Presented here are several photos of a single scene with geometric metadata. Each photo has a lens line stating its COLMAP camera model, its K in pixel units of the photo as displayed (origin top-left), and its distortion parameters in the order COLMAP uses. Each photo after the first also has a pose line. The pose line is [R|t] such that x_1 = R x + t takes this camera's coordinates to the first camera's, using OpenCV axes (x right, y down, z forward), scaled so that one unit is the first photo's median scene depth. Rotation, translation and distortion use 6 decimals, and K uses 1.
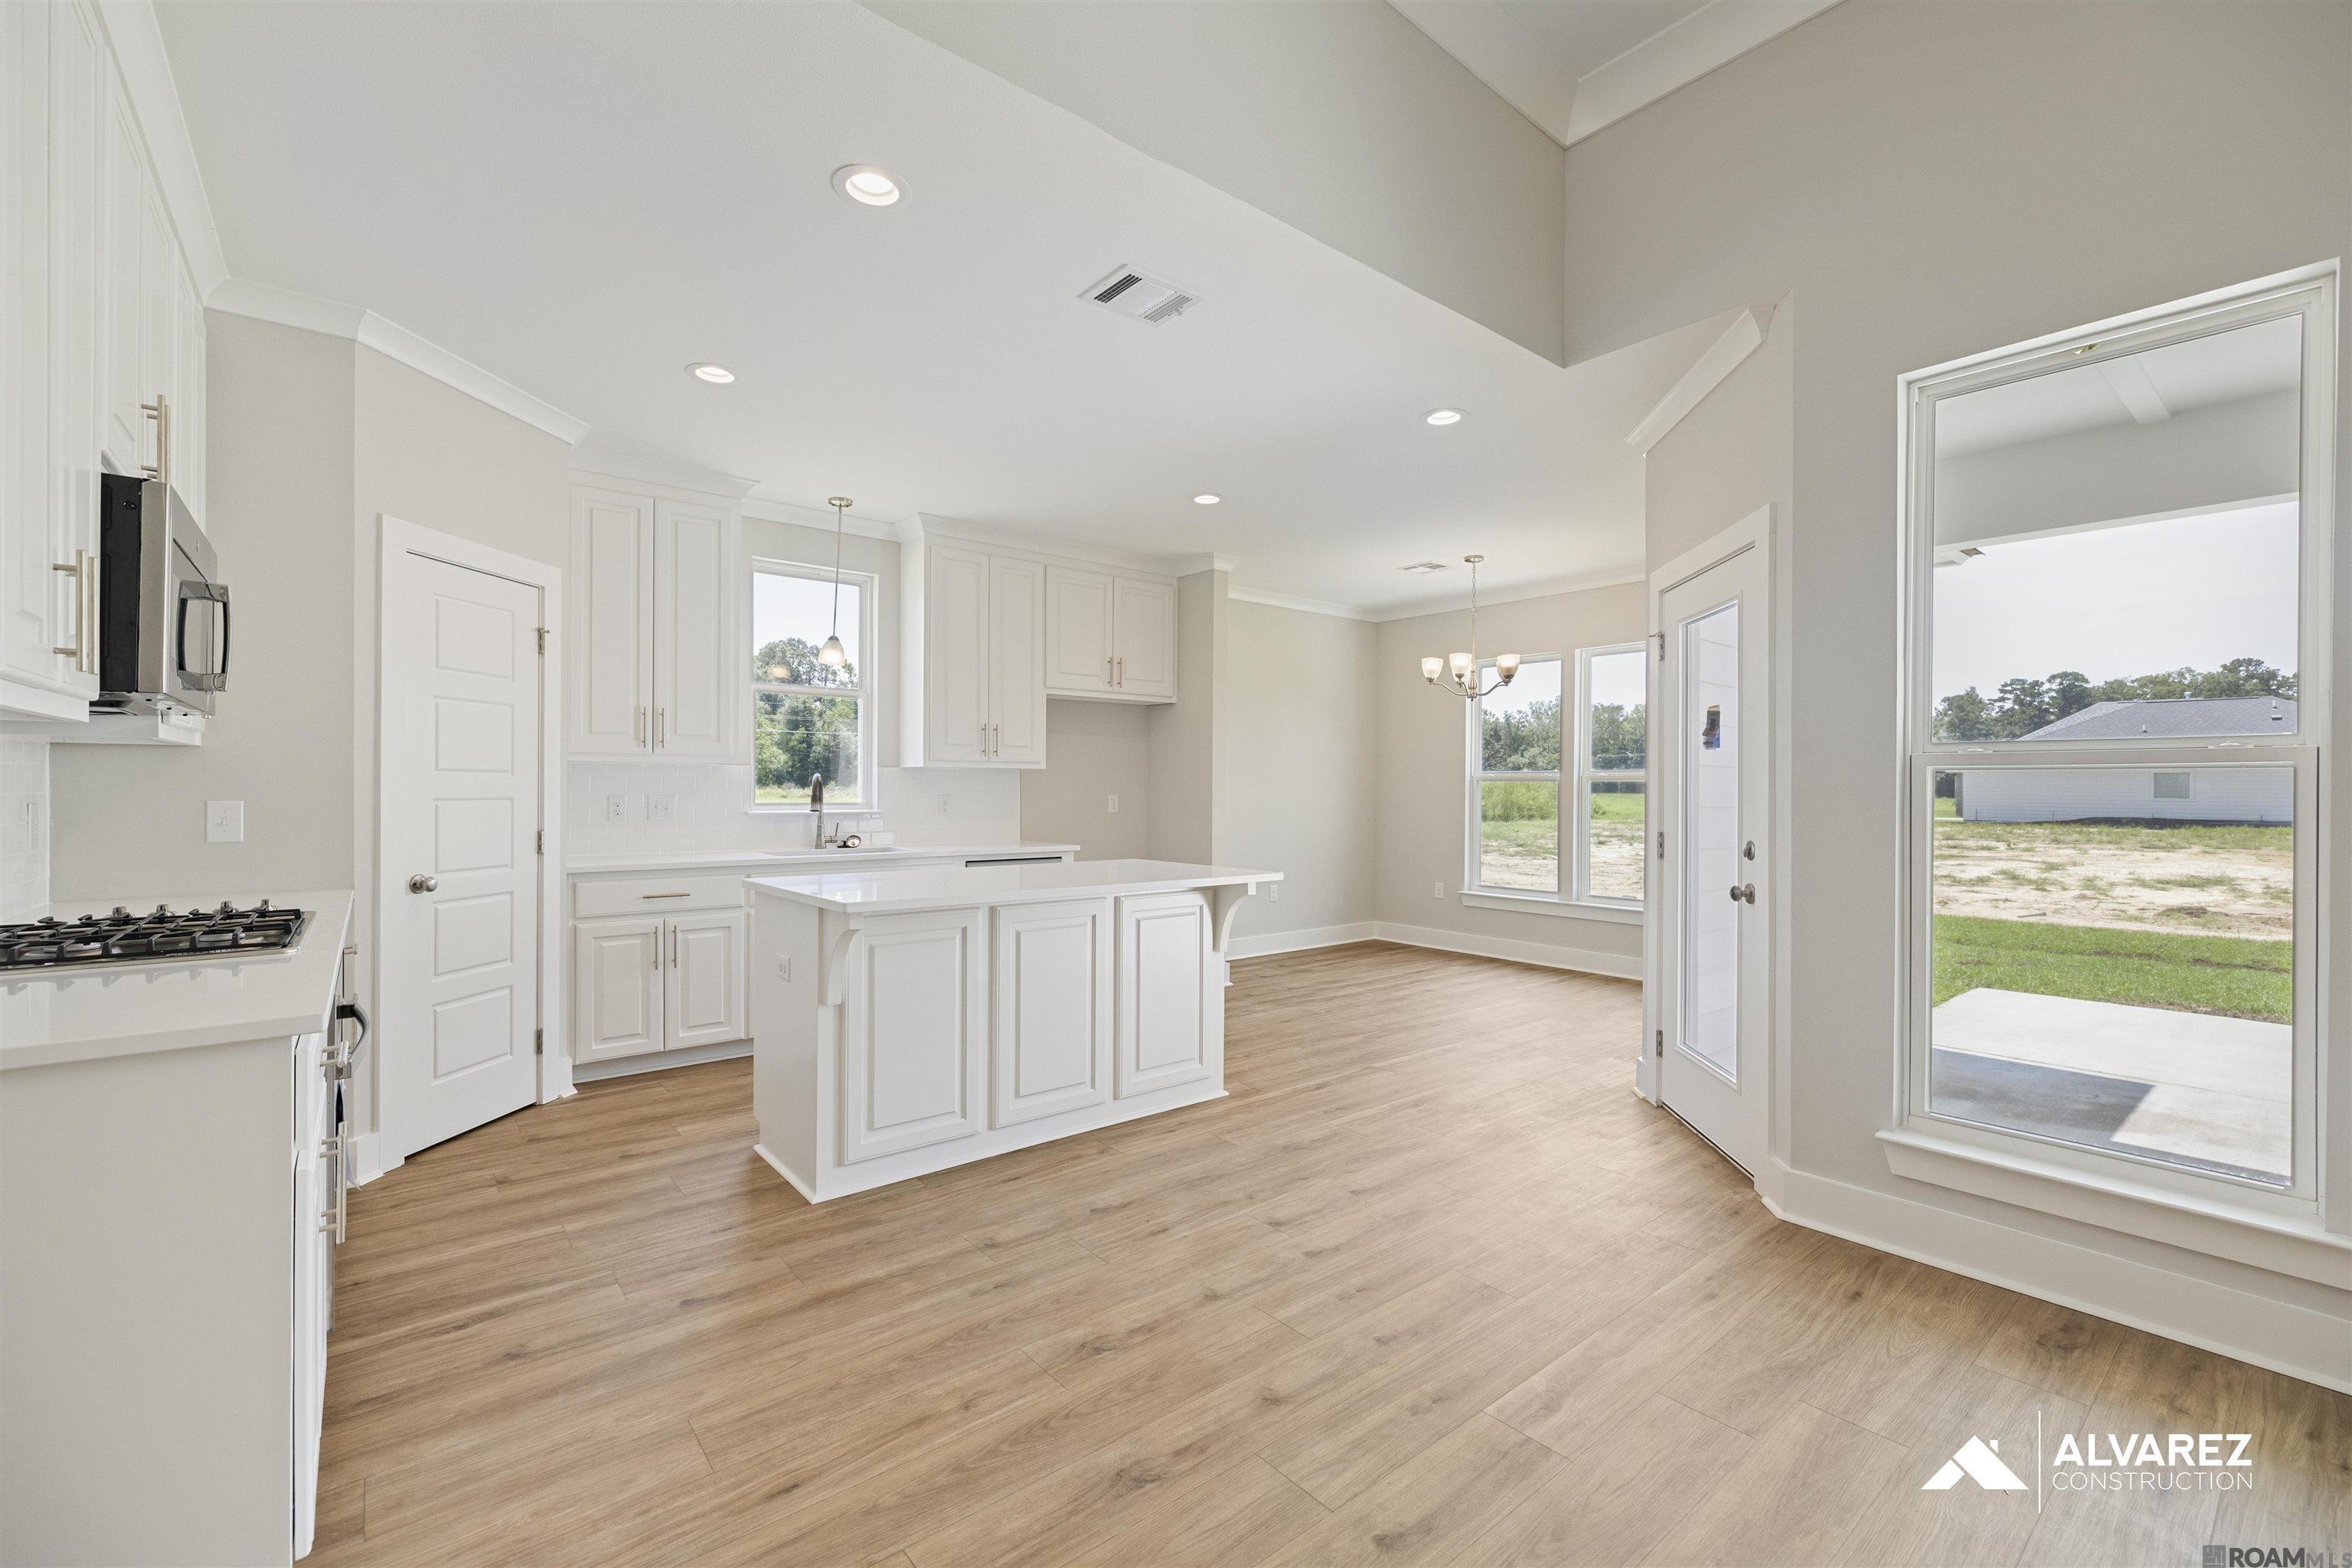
lens RADIAL K [[994.9, 0, 1176.0], [0, 994.9, 784.0], [0, 0, 1]] dist [0.002740, 0.000388]
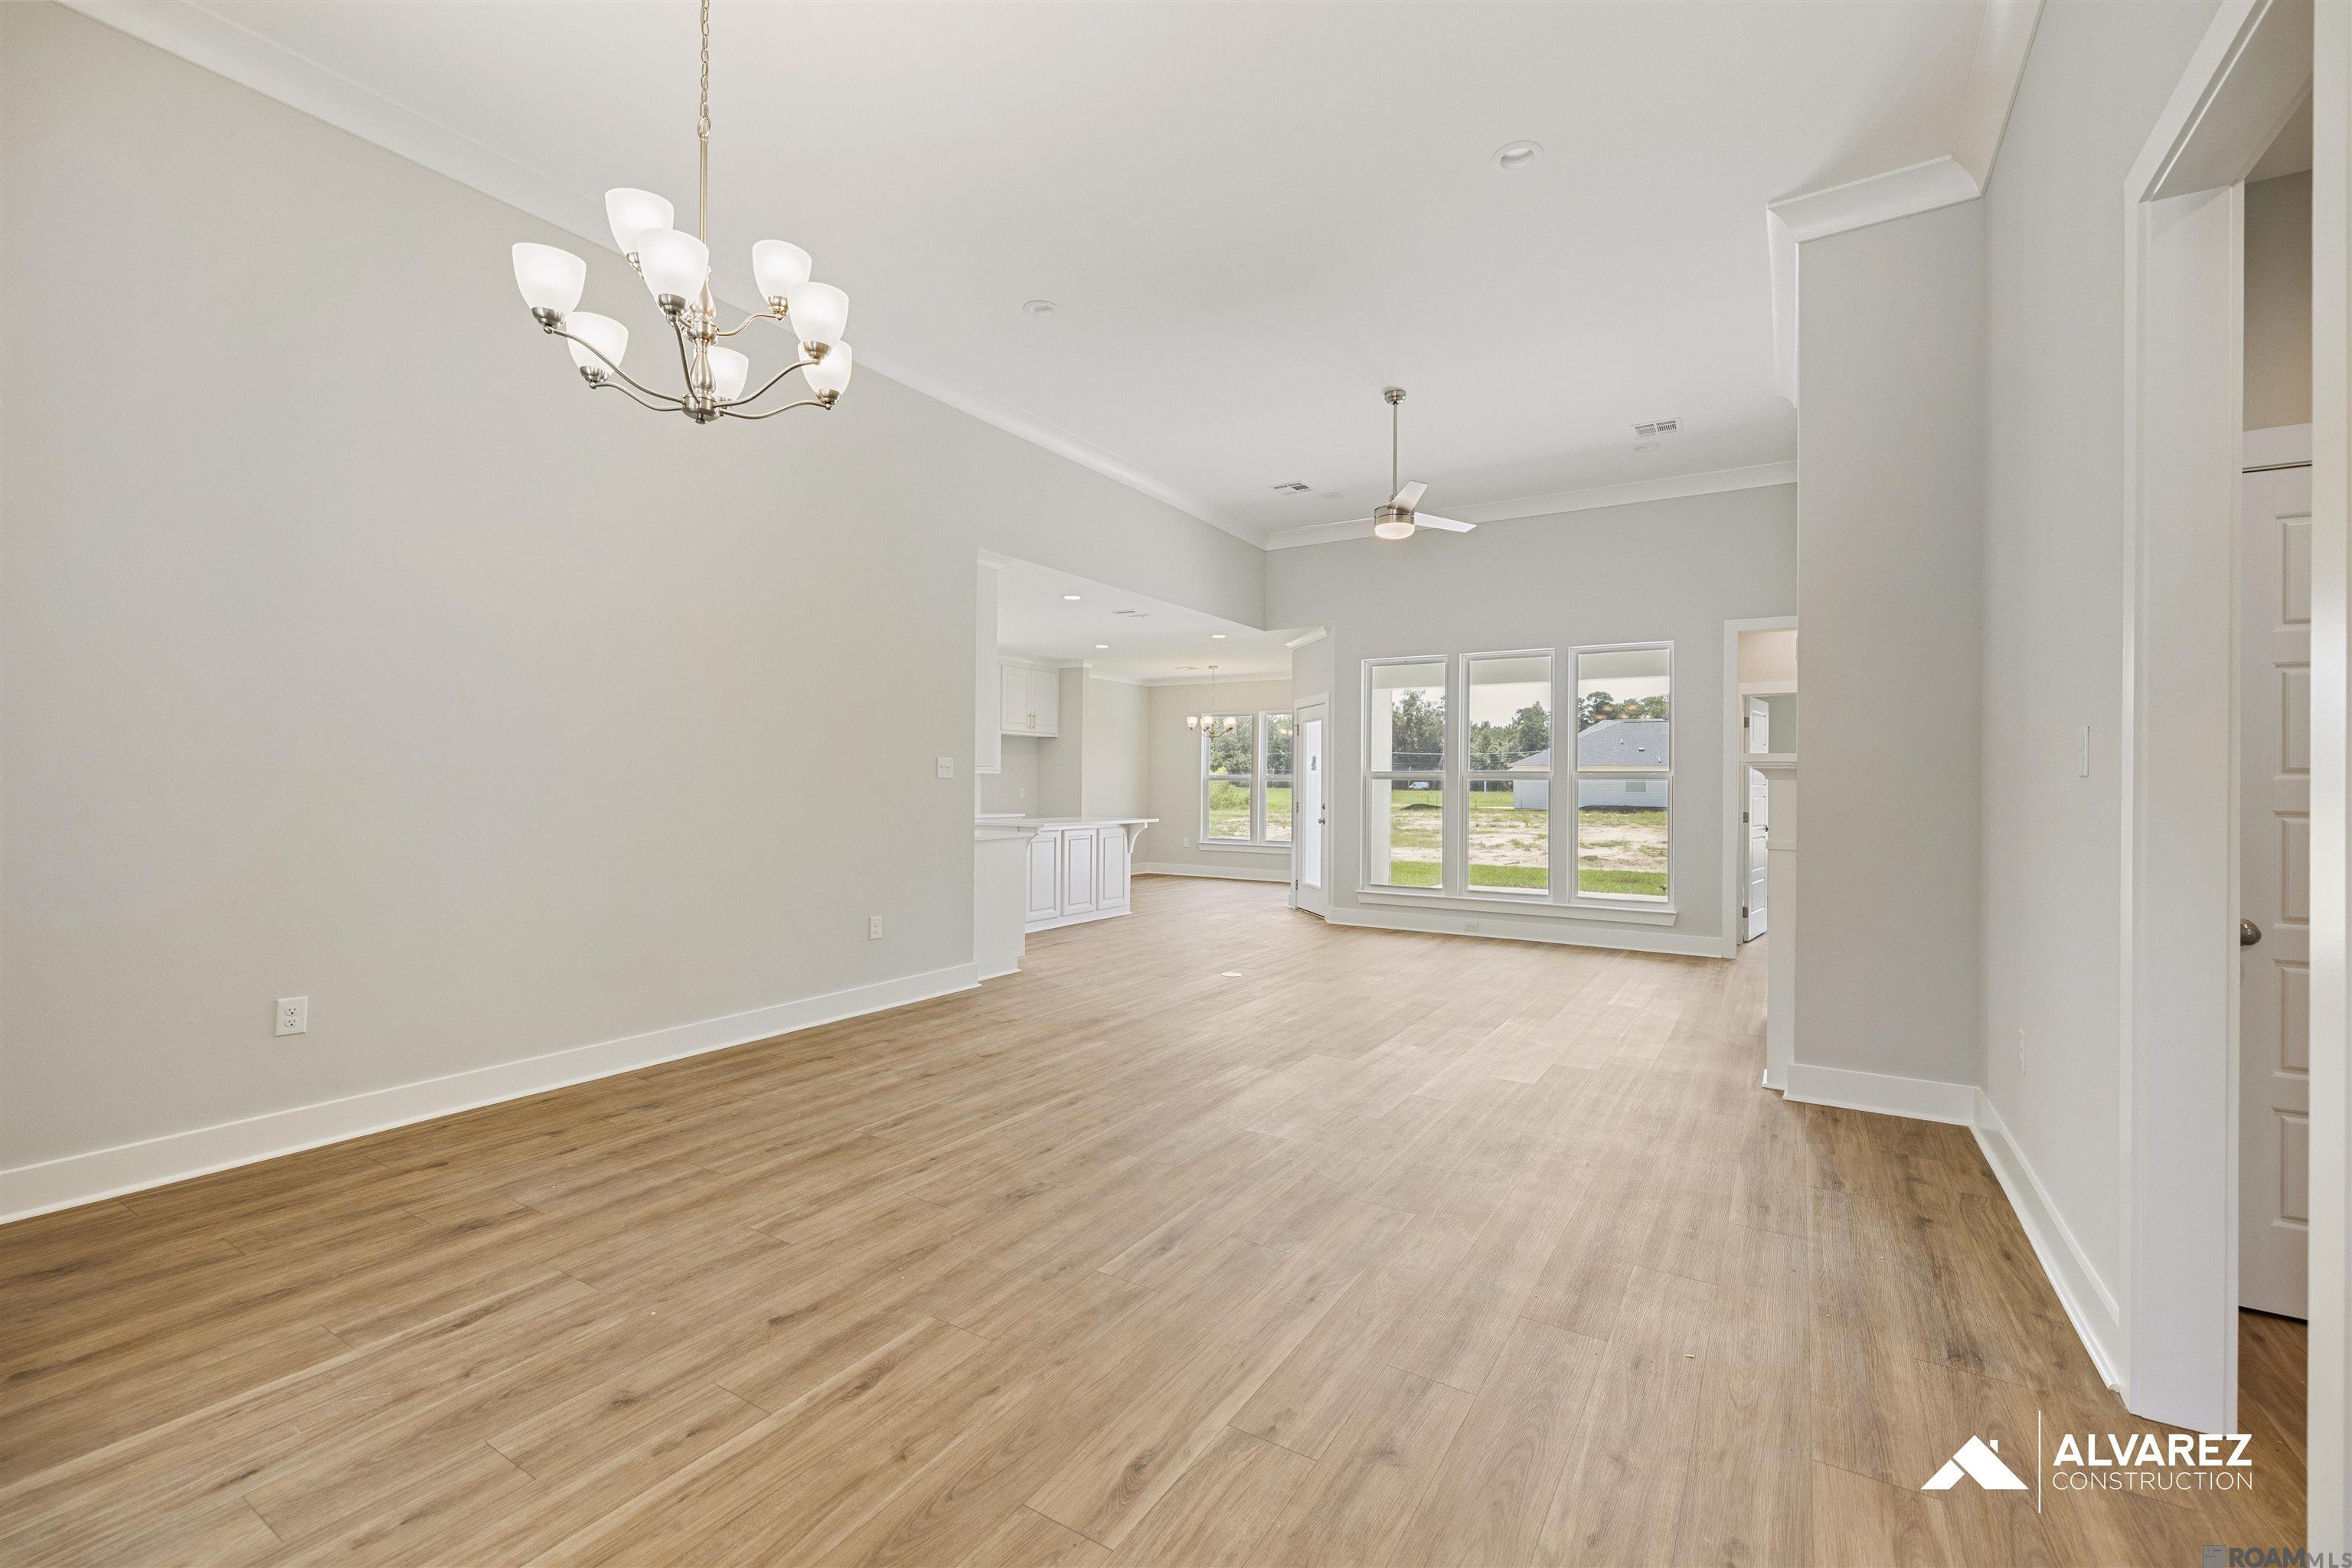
lens RADIAL K [[994.9, 0, 1176.0], [0, 994.9, 784.0], [0, 0, 1]] dist [0.002740, 0.000388]
pose [[0.948665, 0.000289, 0.316282, -0.377541], [-0.001593, 0.999991, 0.003866, -0.003959], [-0.316279, -0.004171, 0.948657, -0.811096]]
